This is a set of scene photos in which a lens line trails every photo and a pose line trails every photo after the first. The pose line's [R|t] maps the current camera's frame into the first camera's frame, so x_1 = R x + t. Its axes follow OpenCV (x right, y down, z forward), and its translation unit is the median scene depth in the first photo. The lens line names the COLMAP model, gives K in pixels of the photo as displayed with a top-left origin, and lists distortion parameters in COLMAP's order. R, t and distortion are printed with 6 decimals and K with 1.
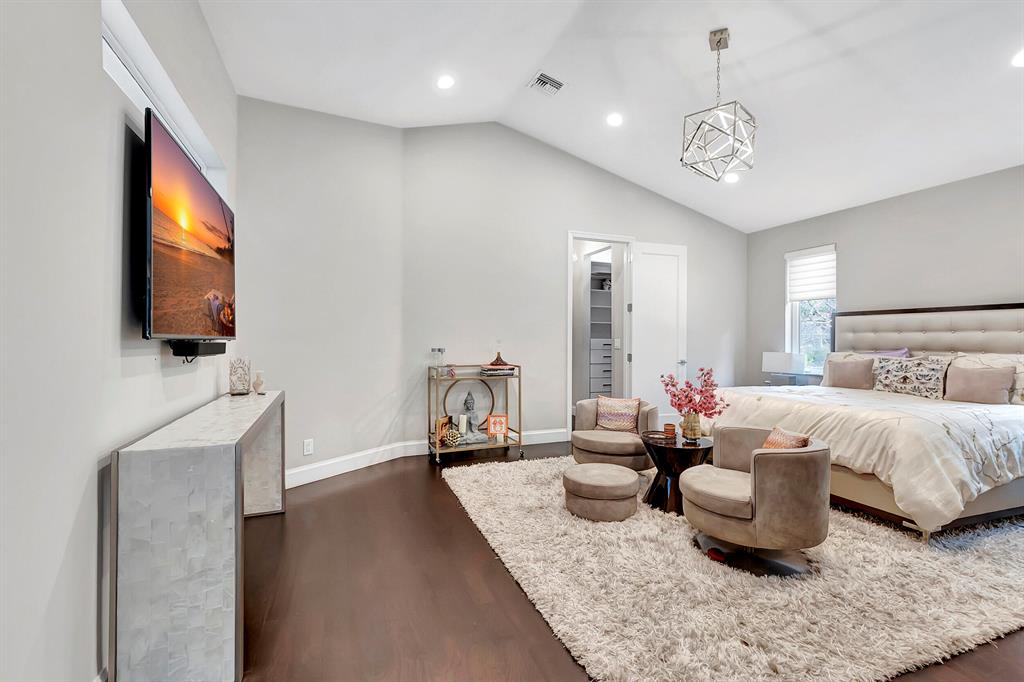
lens RADIAL K [[462.2, 0, 511.4], [0, 462.2, 340.4], [0, 0, 1]] dist [-0.000305, -0.001109]
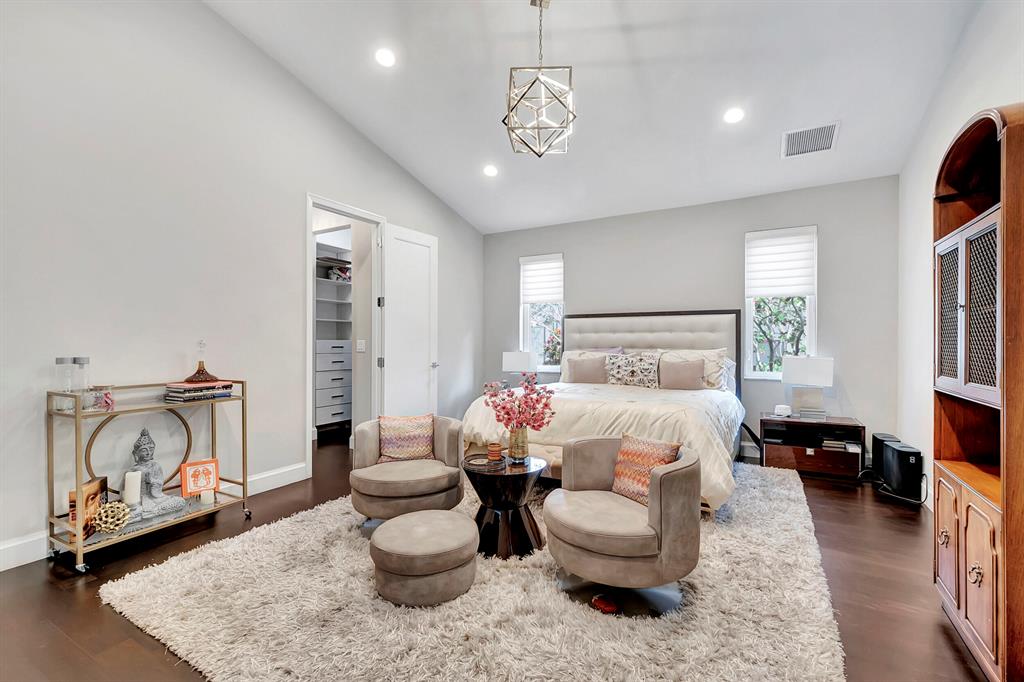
lens RADIAL K [[462.2, 0, 511.9], [0, 462.2, 340.7], [0, 0, 1]] dist [-0.000305, -0.001109]
pose [[0.775115, -0.005183, 0.631798, -0.108928], [0.007132, 0.999974, -0.000545, 0.000845], [-0.631779, 0.004928, 0.775133, 0.271157]]
